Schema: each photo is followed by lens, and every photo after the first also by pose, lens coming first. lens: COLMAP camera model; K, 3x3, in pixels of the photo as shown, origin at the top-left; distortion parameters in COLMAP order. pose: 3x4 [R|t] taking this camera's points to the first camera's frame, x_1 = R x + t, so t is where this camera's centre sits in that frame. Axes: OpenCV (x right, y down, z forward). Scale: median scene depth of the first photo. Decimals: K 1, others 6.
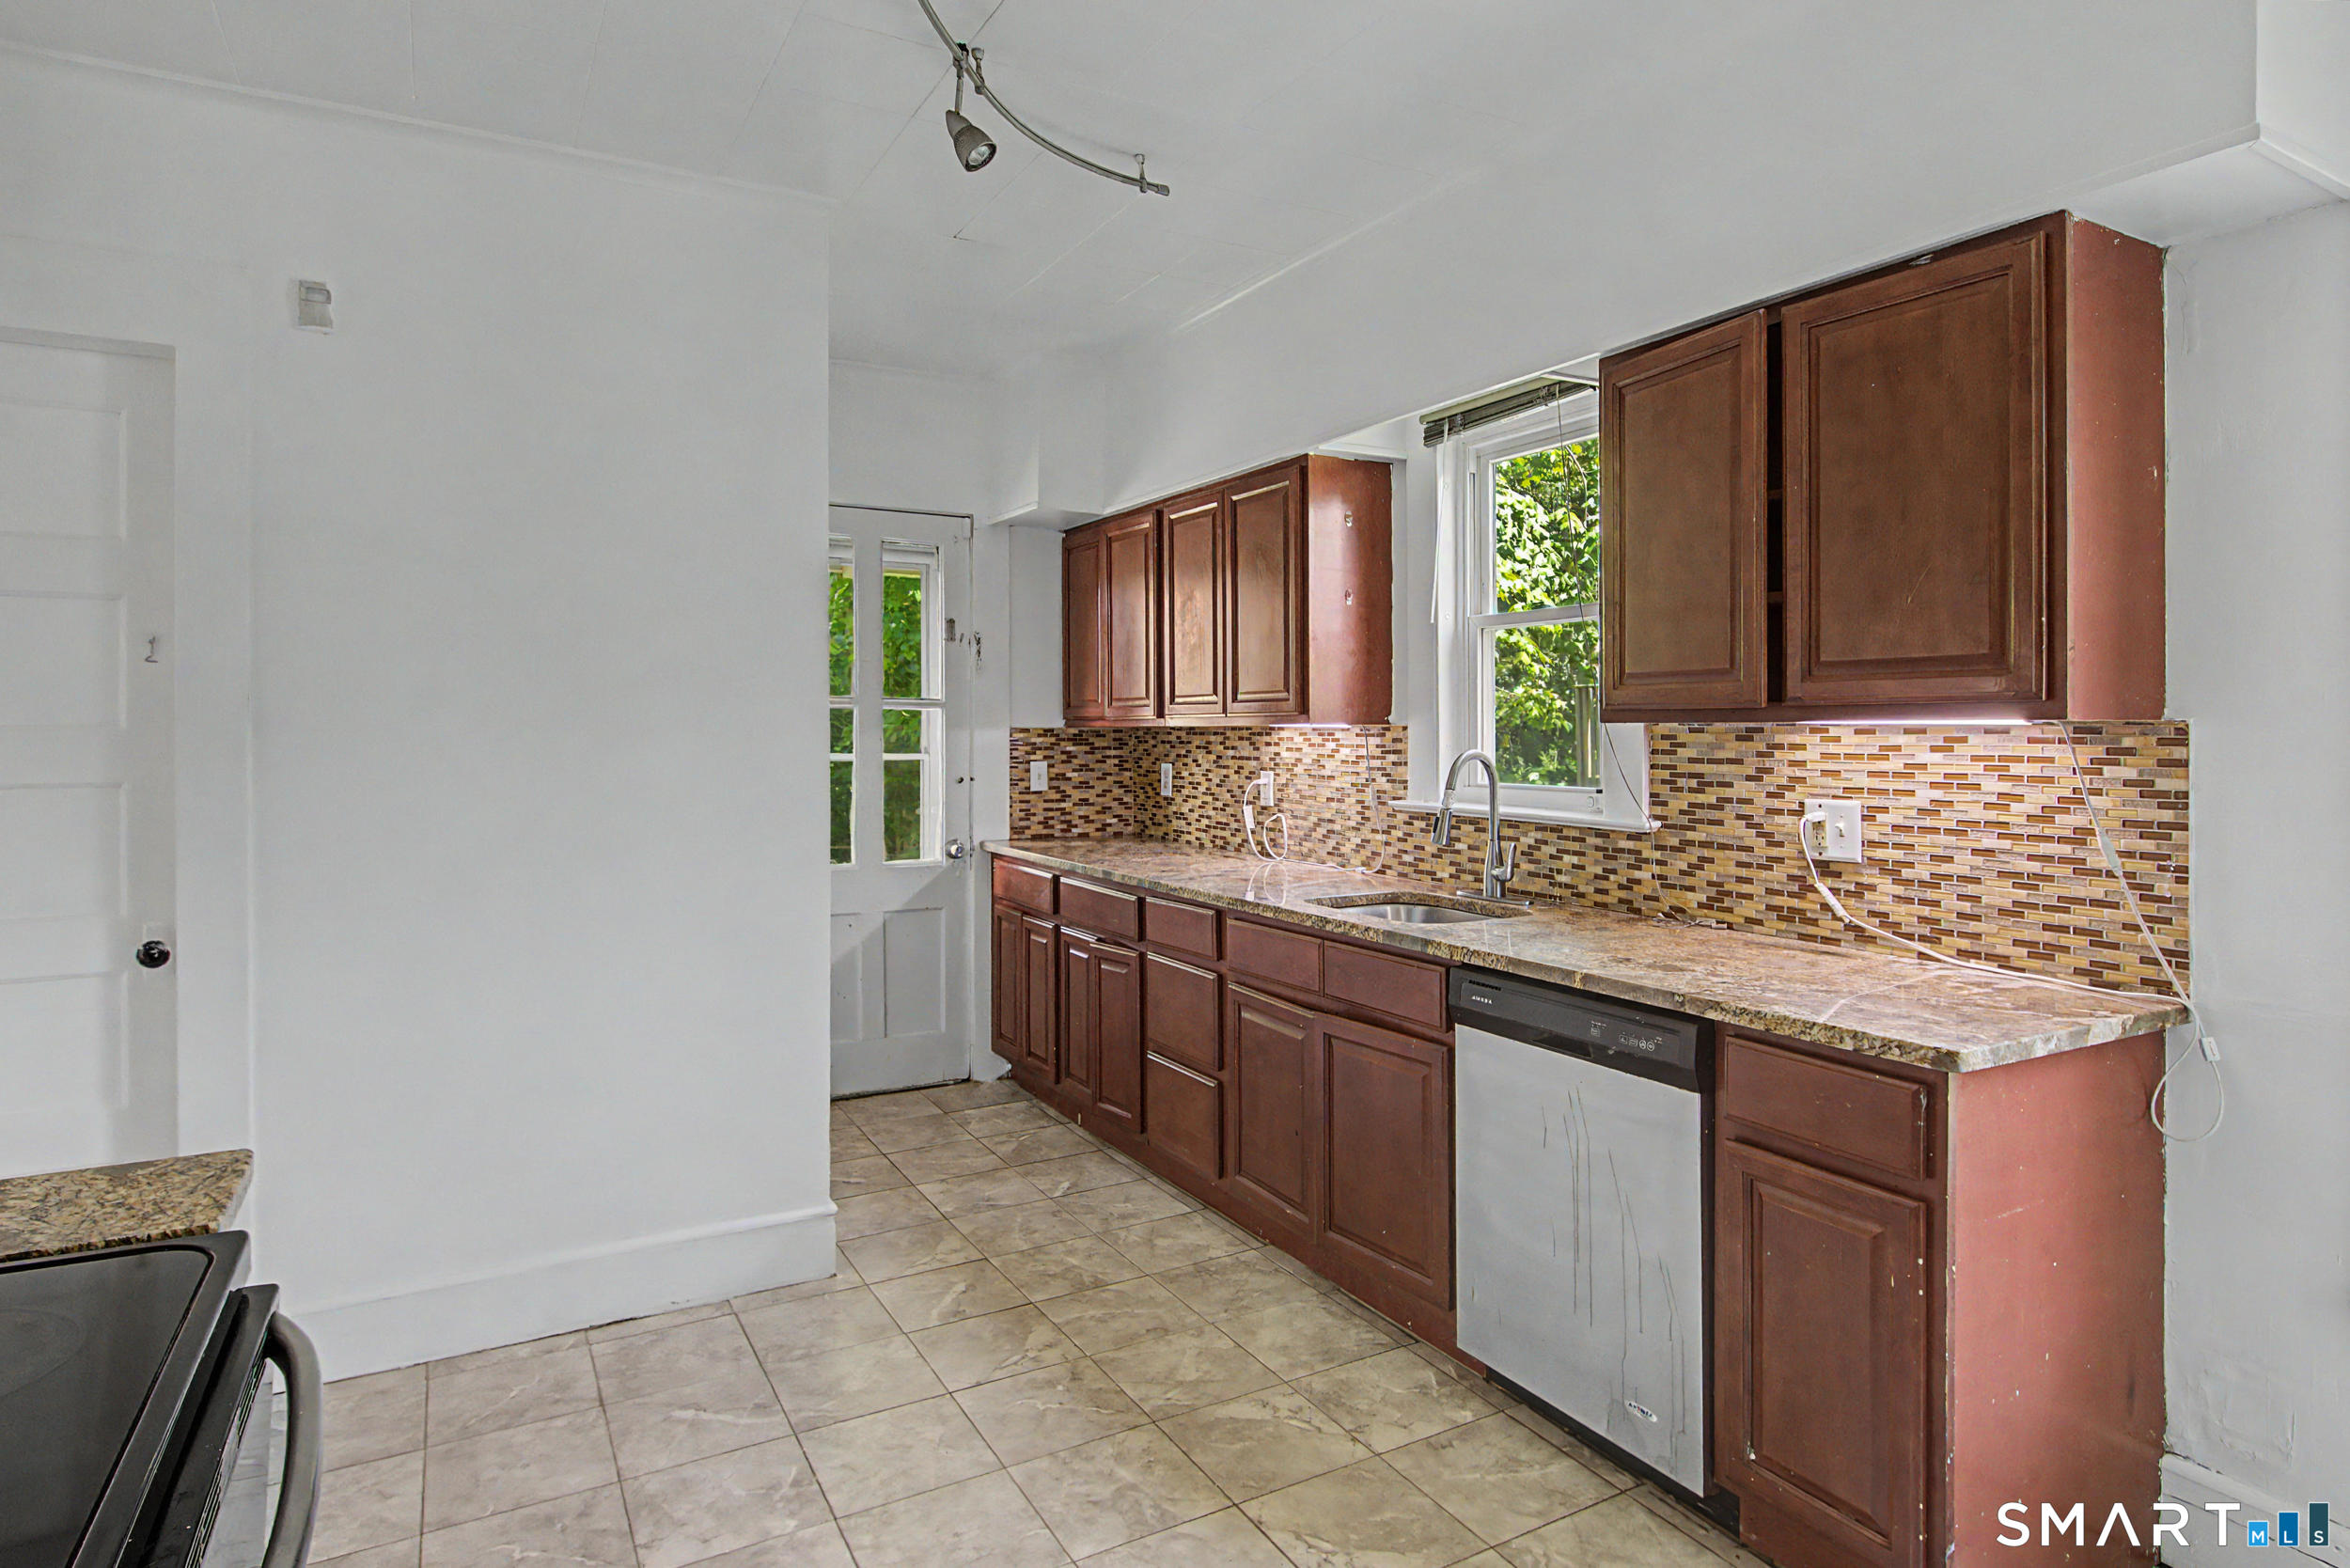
lens RADIAL K [[1255.6, 0, 1190.9], [0, 1255.6, 722.8], [0, 0, 1]] dist [-0.001428, -0.004894]
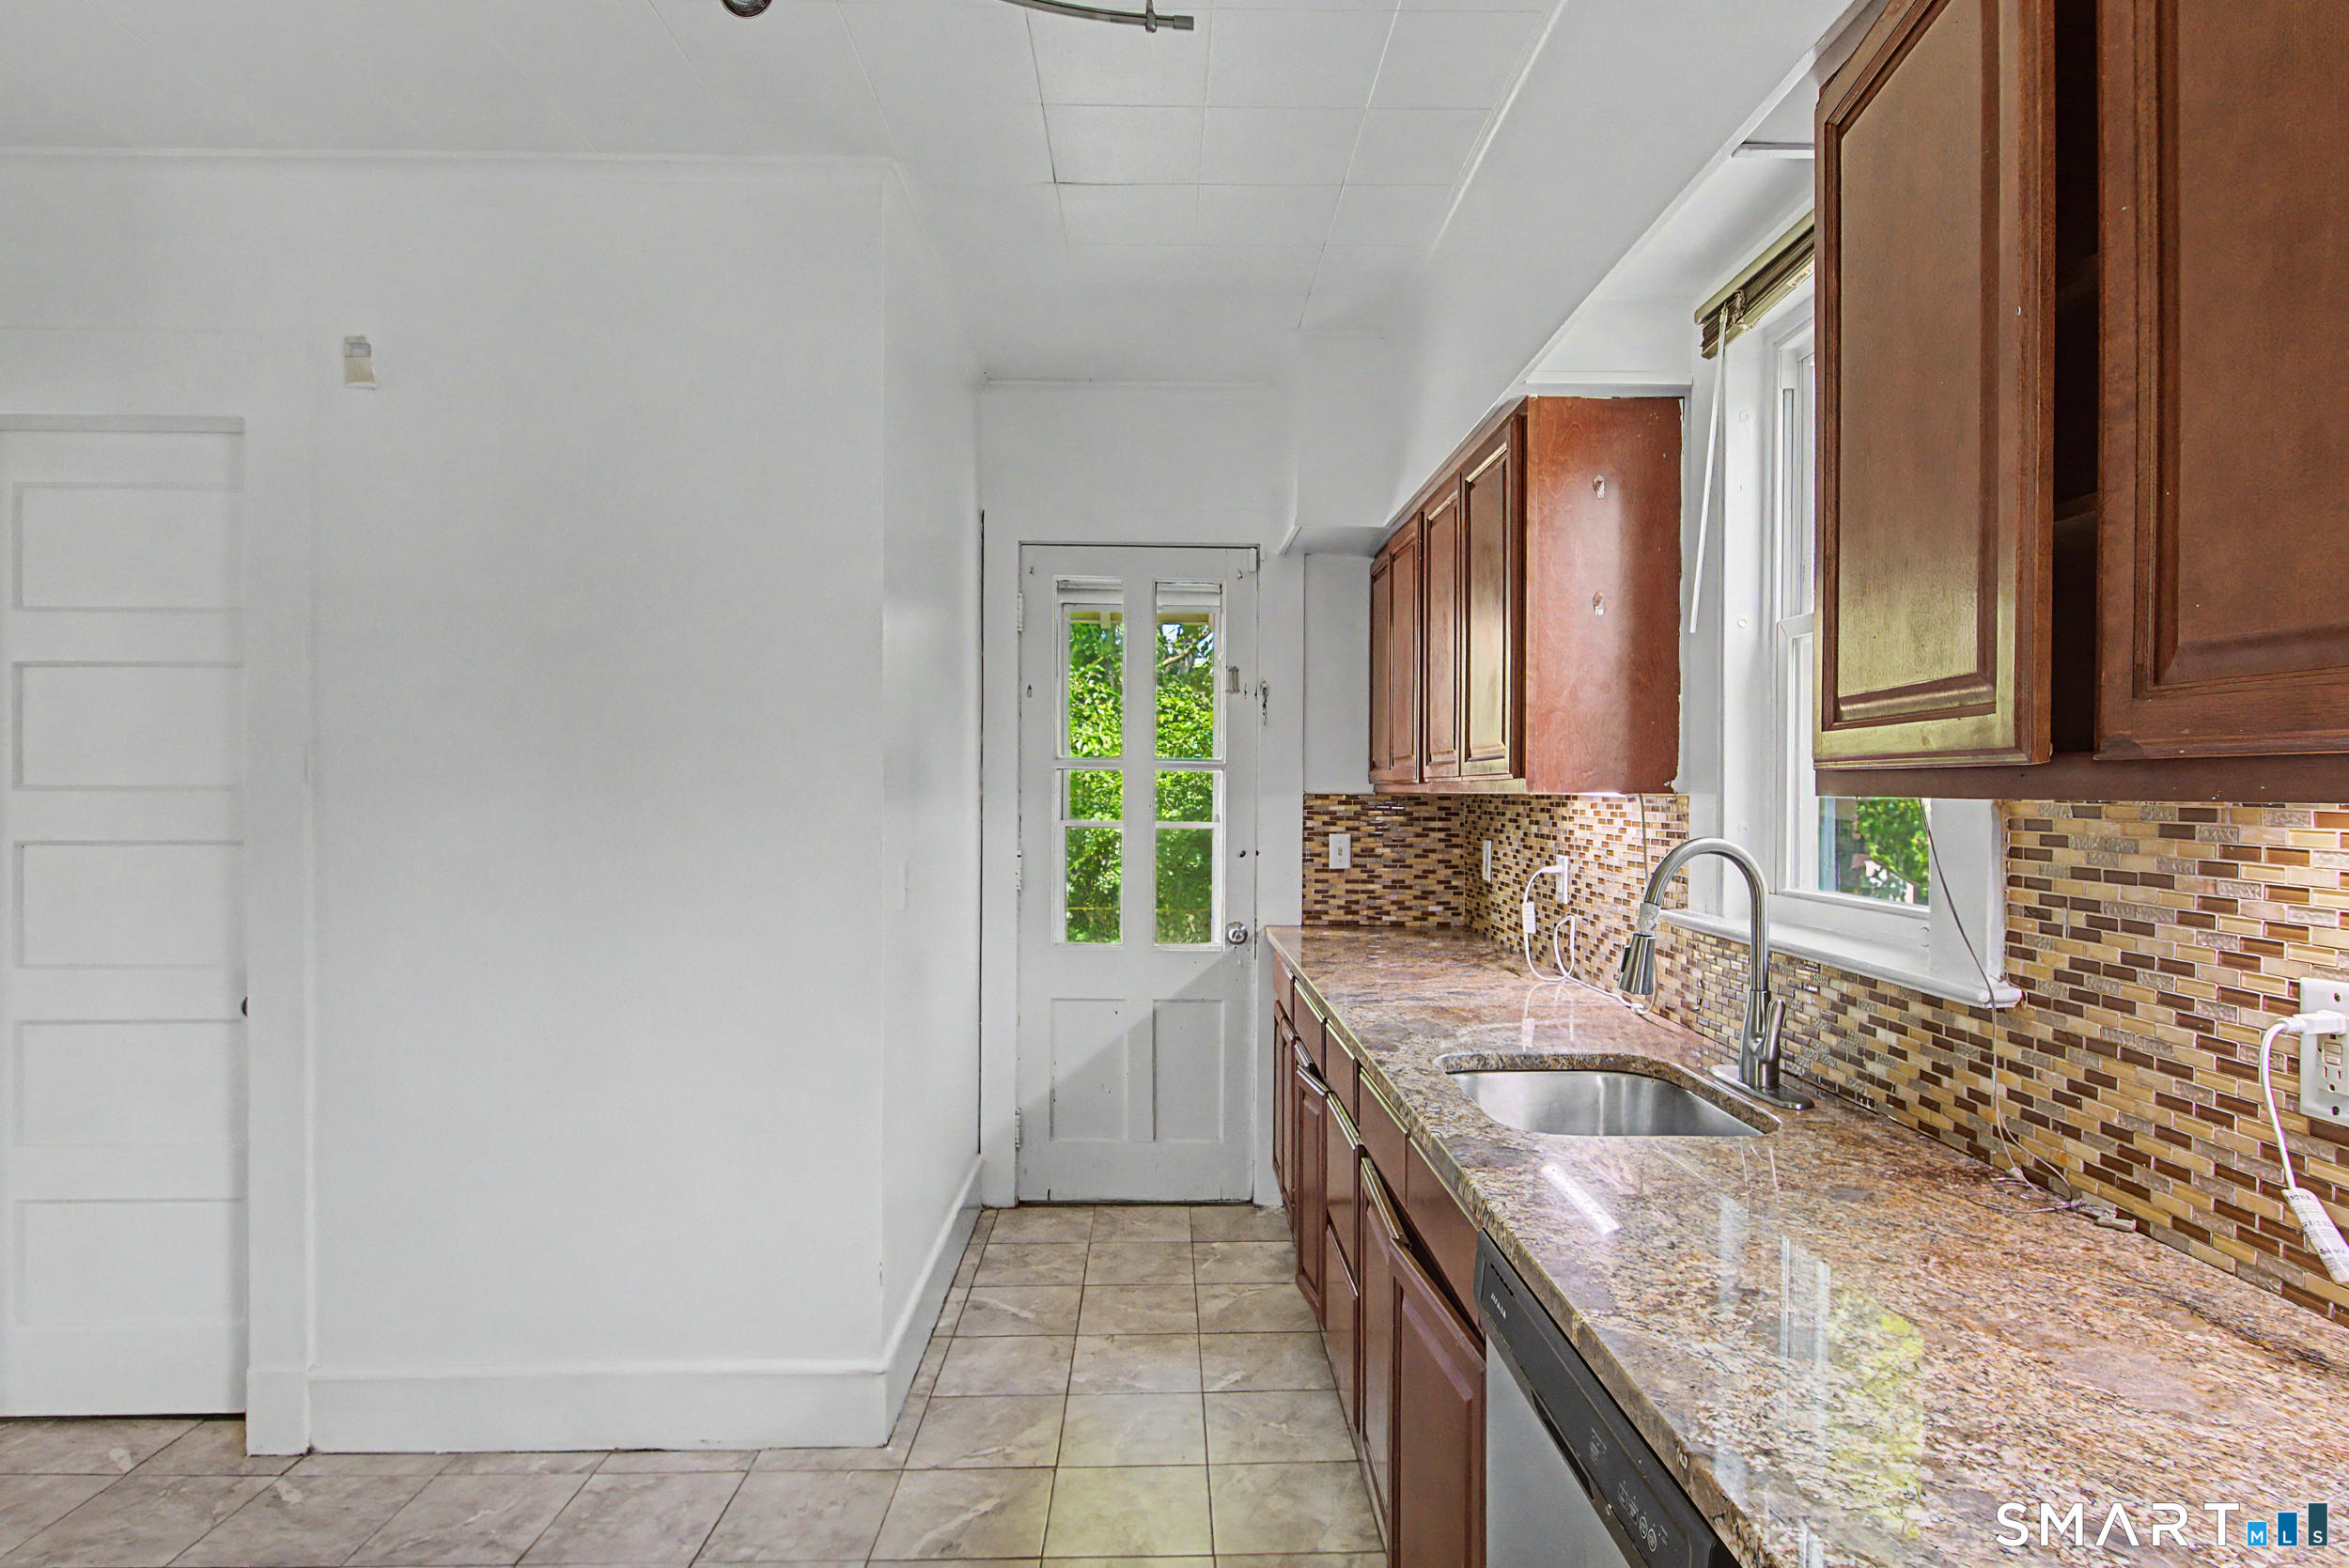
lens RADIAL K [[1255.0, 0, 1167.1], [0, 1255.0, 792.8], [0, 0, 1]] dist [-0.001428, -0.004894]
pose [[0.888742, 0.007464, -0.458347, 0.271356], [-0.004680, 0.999963, 0.007208, -0.003219], [0.458384, -0.004261, 0.888744, 0.352336]]
